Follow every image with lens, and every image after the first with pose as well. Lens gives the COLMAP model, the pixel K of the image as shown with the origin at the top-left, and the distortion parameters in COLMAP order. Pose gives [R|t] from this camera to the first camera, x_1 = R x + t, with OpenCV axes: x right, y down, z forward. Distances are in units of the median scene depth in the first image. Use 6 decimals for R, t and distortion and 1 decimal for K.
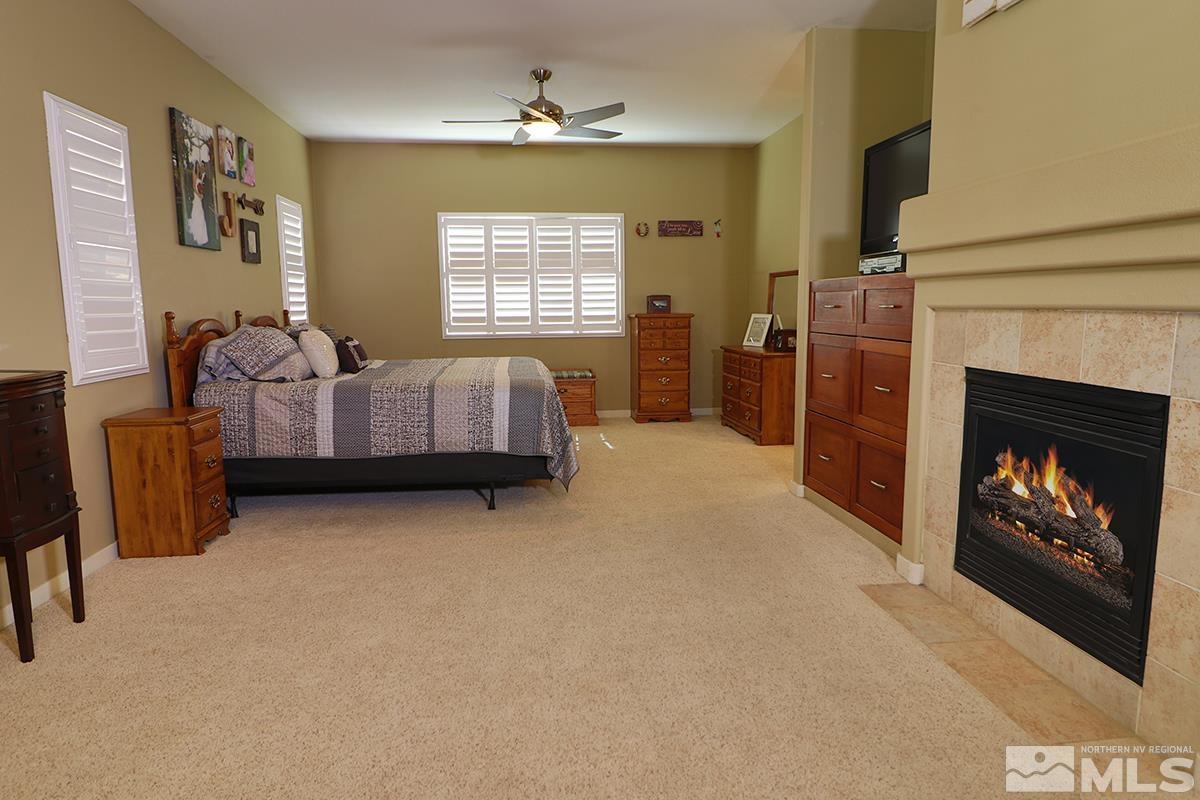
lens RADIAL K [[699.9, 0, 600.0], [0, 699.9, 400.0], [0, 0, 1]] dist [-0.000204, -0.000047]
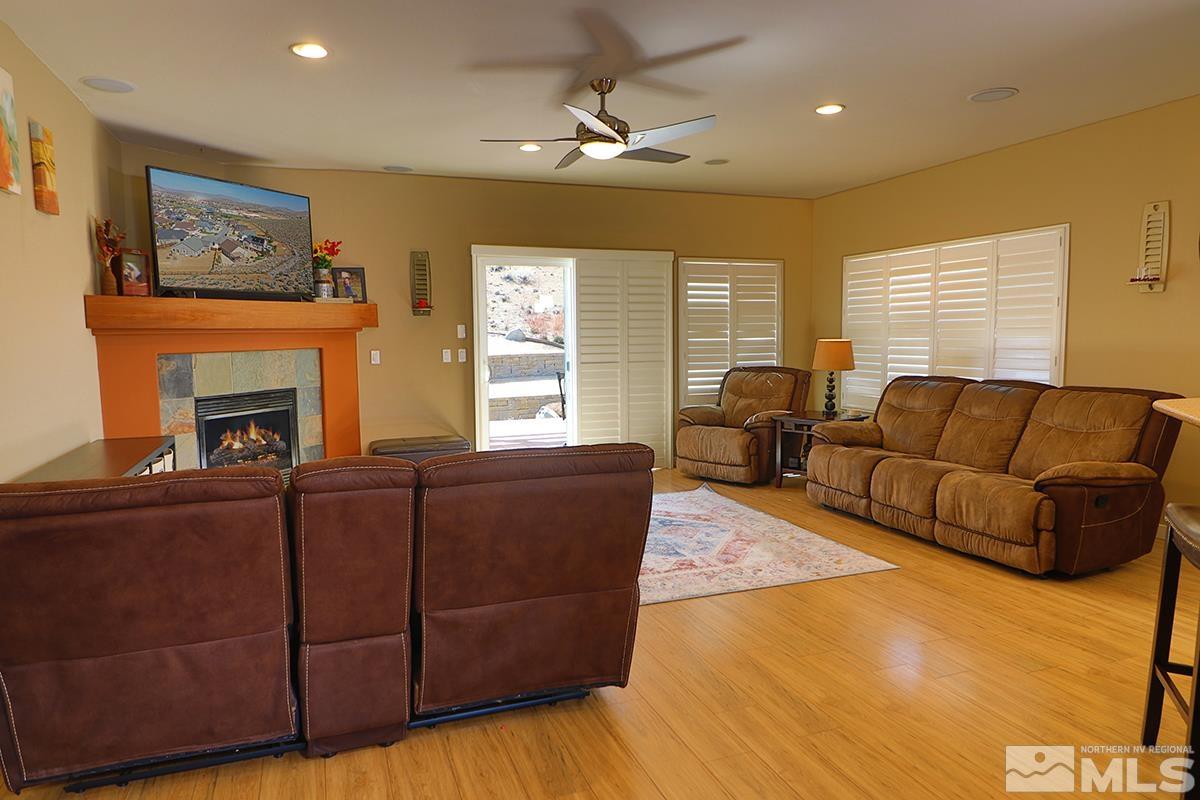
lens RADIAL K [[764.6, 0, 600.0], [0, 764.6, 400.0], [0, 0, 1]] dist [0.003610, -0.001197]
pose [[-0.885641, -0.031219, 0.463320, -1.514143], [0.074488, 0.975267, 0.208099, -0.426550], [-0.458358, 0.218812, -0.861411, 2.530684]]
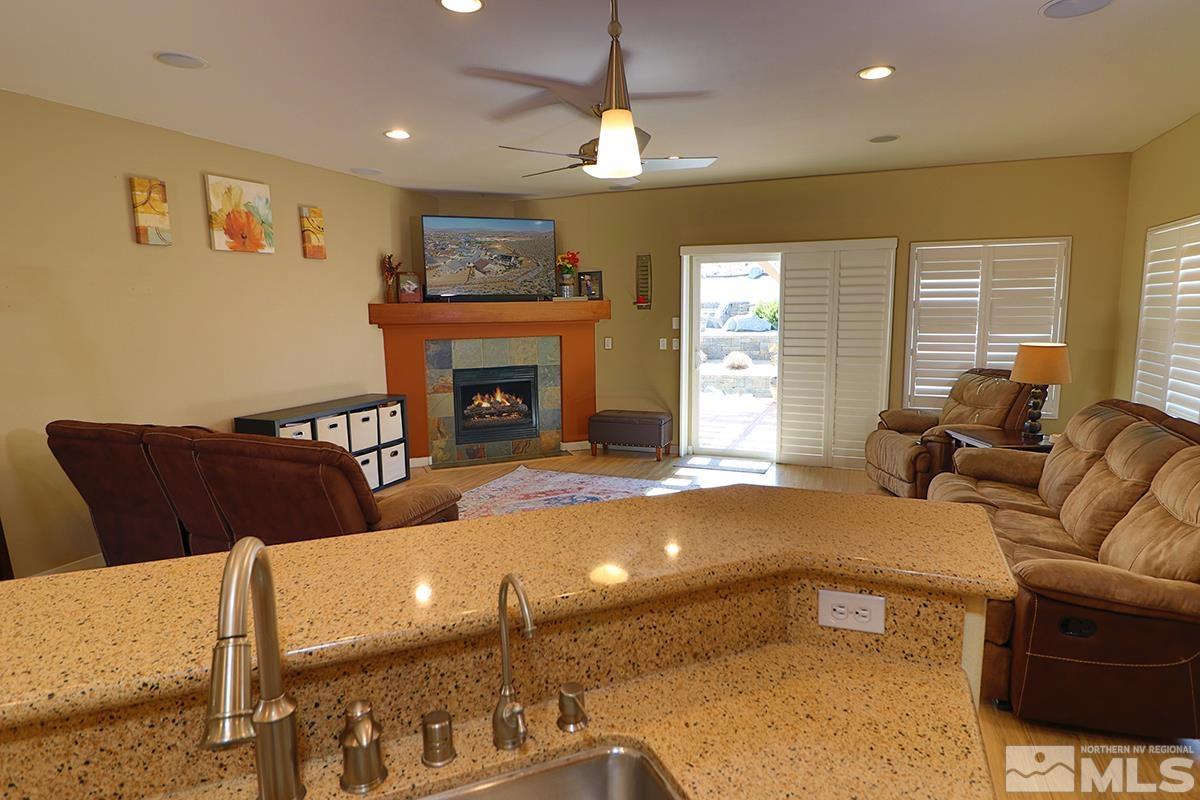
lens RADIAL K [[667.1, 0, 600.0], [0, 667.1, 400.0], [0, 0, 1]] dist [-0.001646, -0.000350]
pose [[-0.351353, -0.125059, 0.927853, -2.337086], [0.139690, 0.972943, 0.184033, -0.369151], [-0.925763, 0.194273, -0.324377, 1.501815]]
